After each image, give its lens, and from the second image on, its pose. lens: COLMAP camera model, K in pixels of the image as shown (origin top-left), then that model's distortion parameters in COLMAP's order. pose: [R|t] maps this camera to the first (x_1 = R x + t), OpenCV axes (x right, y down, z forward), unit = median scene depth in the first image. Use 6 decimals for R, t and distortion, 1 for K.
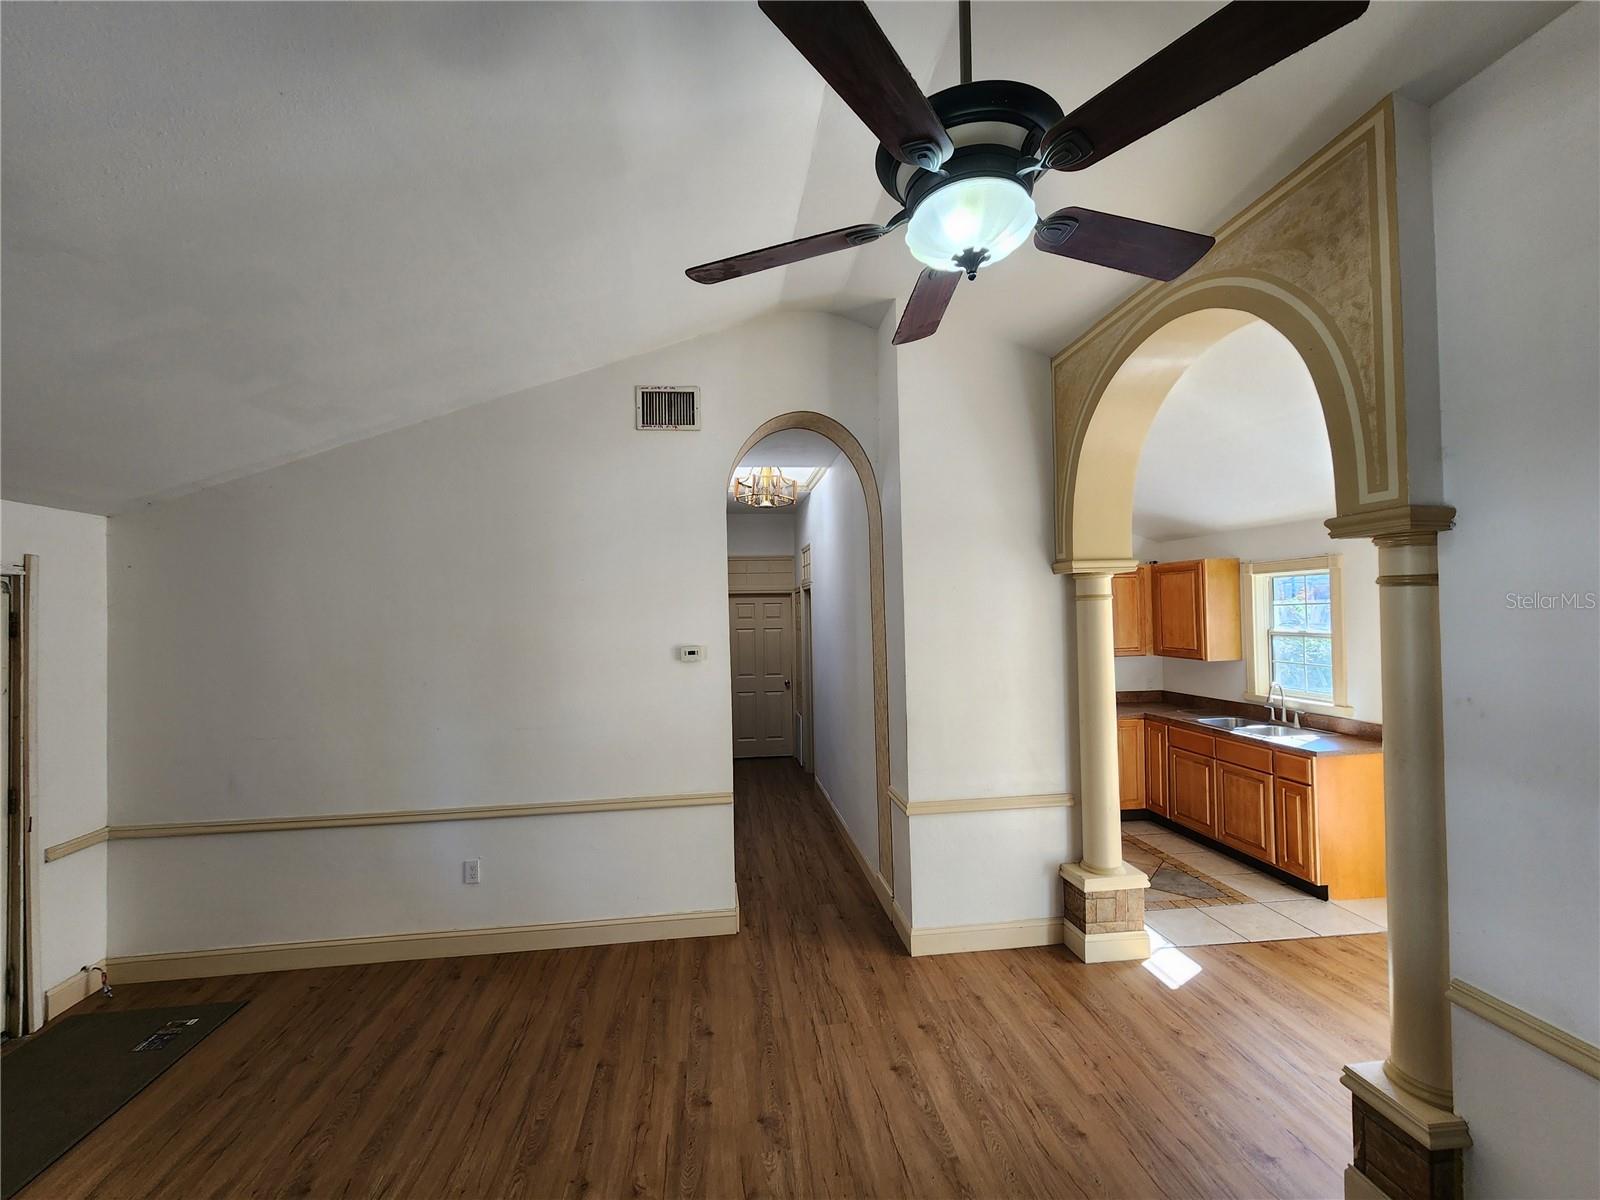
lens RADIAL K [[669.0, 0, 789.5], [0, 669.0, 603.3], [0, 0, 1]] dist [0.003956, 0.000710]
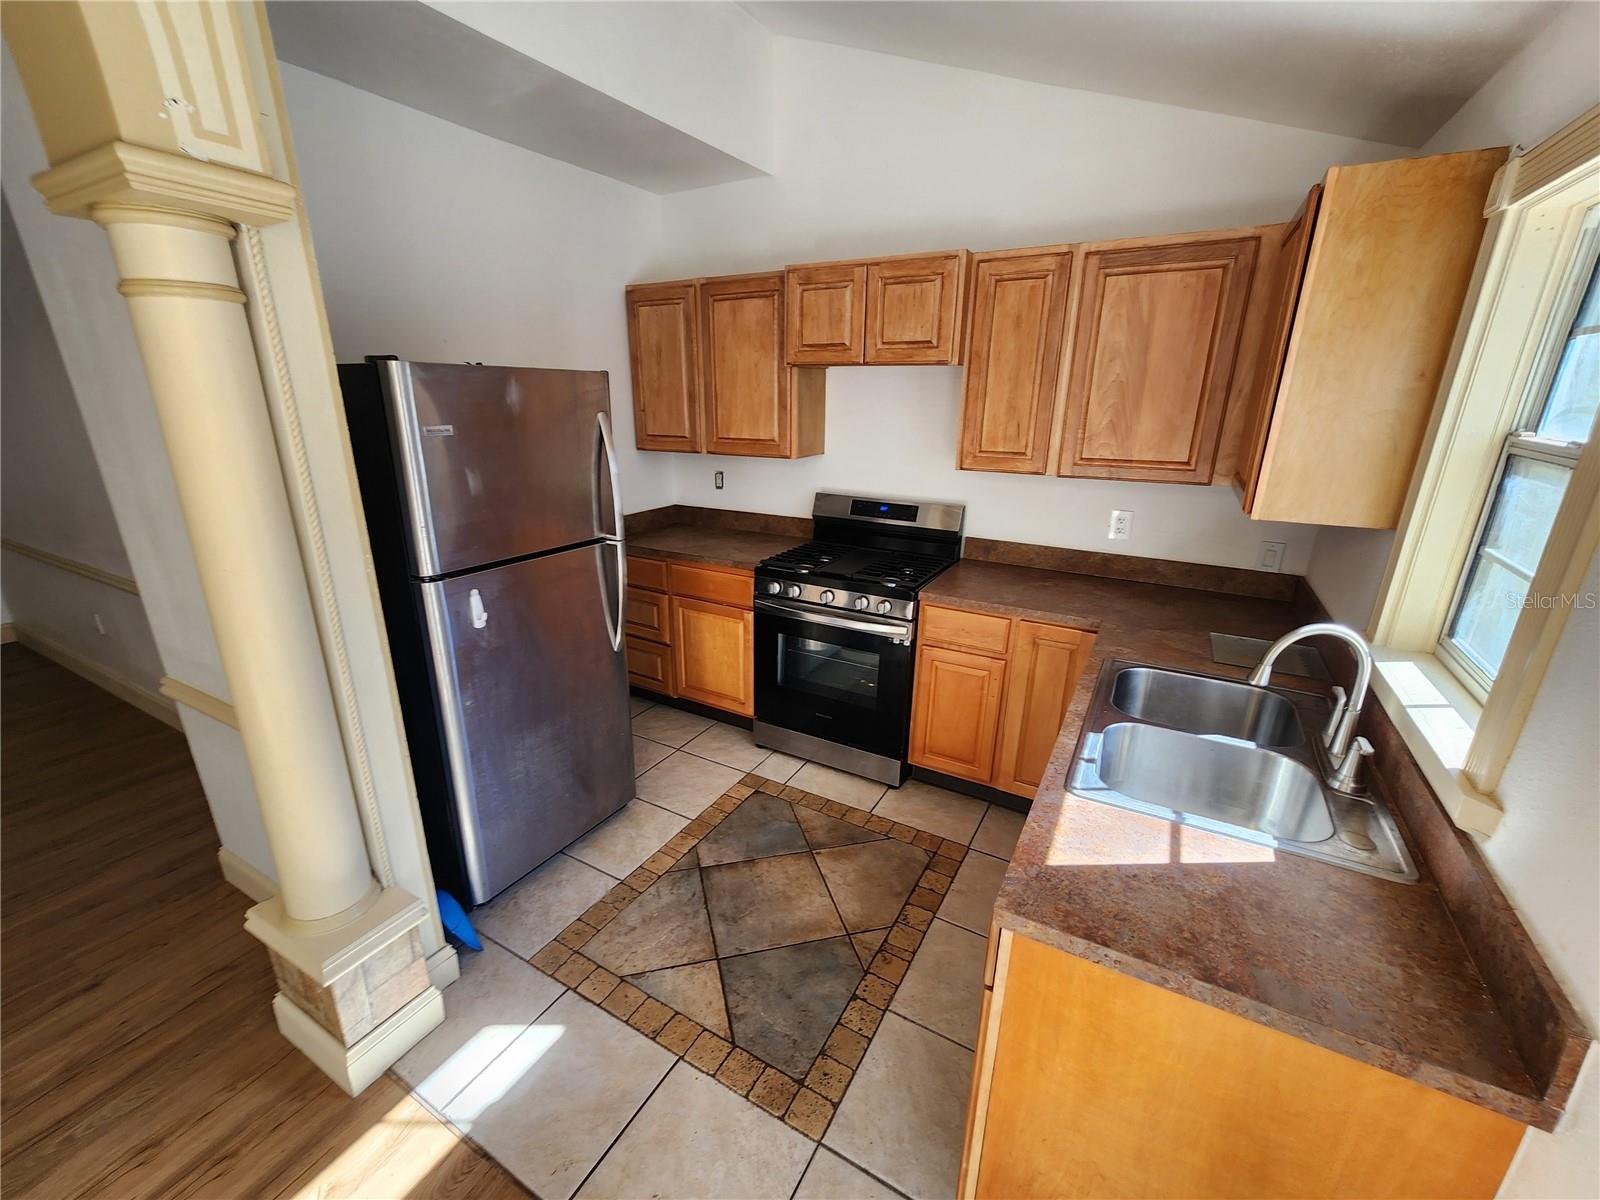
lens RADIAL K [[669.0, 0, 792.2], [0, 669.0, 603.7], [0, 0, 1]] dist [0.003956, 0.000710]
pose [[0.799885, 0.216784, -0.559632, 0.745265], [-0.015155, 0.939481, 0.342264, 0.016558], [0.599961, -0.265291, 0.754763, 0.695396]]
